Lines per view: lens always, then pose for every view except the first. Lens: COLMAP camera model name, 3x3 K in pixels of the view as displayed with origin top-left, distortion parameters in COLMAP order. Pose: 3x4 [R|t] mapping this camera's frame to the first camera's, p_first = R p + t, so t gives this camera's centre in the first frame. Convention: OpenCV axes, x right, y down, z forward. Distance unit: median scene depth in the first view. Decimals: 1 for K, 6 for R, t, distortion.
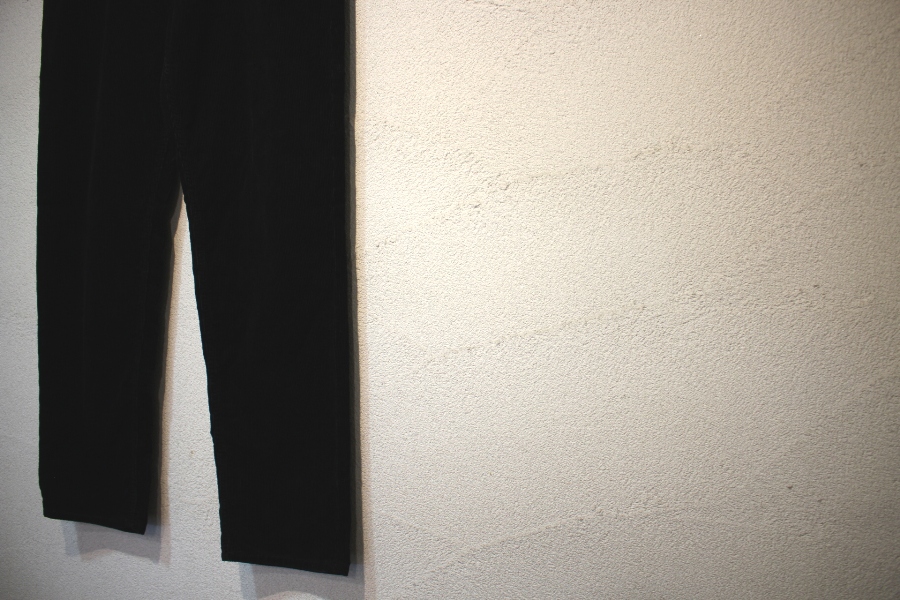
lens RADIAL K [[730.5, 0, 449.4], [0, 730.5, 301.0], [0, 0, 1]] dist [-0.118150, 0.060884]
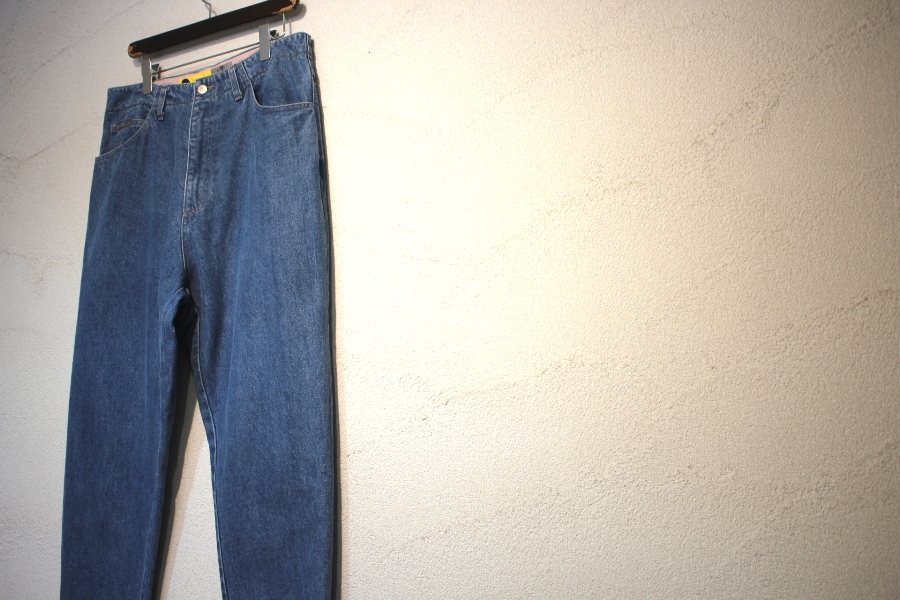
lens RADIAL K [[953.5, 0, 431.4], [0, 953.5, 324.6], [0, 0, 1]] dist [-0.093490, 0.000000]
pose [[0.994561, -0.048267, -0.092297, 0.225070], [0.022364, 0.964437, -0.263363, 0.154669], [0.101726, 0.259867, 0.960271, -0.646420]]
